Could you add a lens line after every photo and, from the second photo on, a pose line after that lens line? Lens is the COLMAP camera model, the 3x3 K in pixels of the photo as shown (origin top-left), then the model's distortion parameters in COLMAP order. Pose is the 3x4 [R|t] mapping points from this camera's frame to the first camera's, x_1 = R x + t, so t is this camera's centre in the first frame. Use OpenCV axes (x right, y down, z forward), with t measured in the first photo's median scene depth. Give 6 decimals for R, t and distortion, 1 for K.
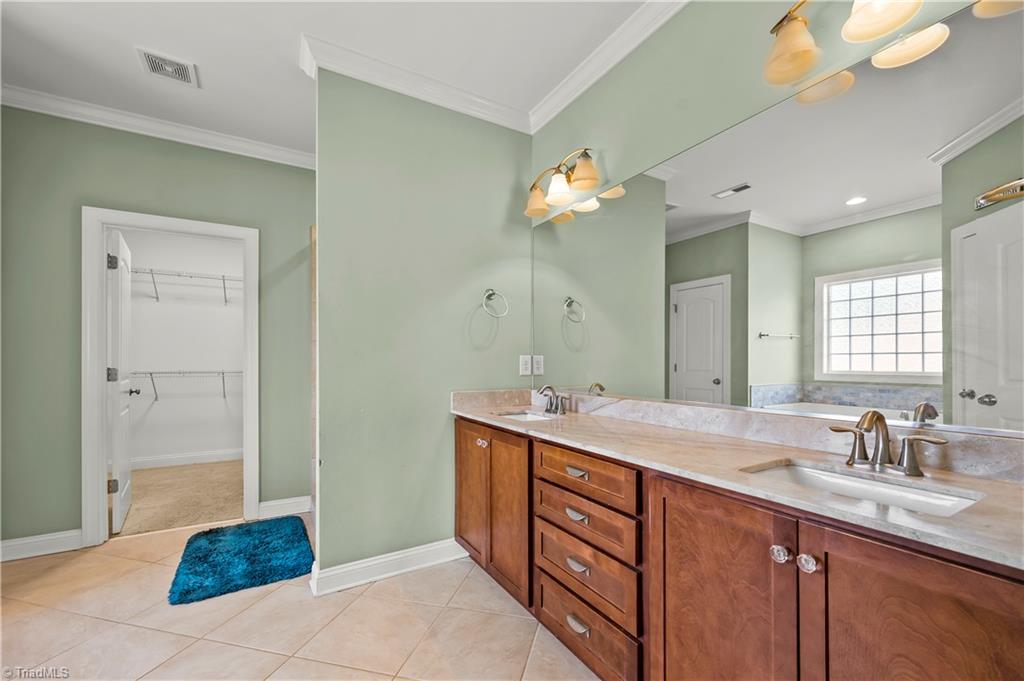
lens RADIAL K [[423.6, 0, 512.0], [0, 423.6, 340.5], [0, 0, 1]] dist [0.000561, -0.000016]
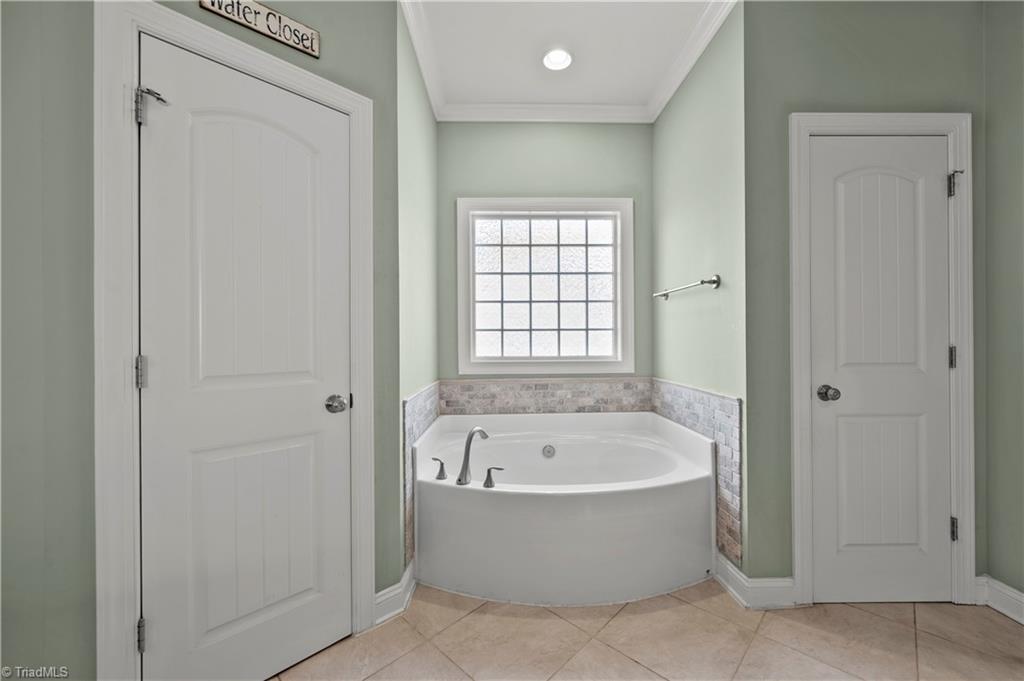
lens RADIAL K [[423.6, 0, 512.0], [0, 423.6, 340.5], [0, 0, 1]] dist [0.000561, -0.000016]
pose [[0.486904, 0.006133, 0.873434, 0.275129], [-0.036894, 0.999227, 0.013551, 0.040852], [-0.872676, -0.038822, 0.486754, 0.731895]]
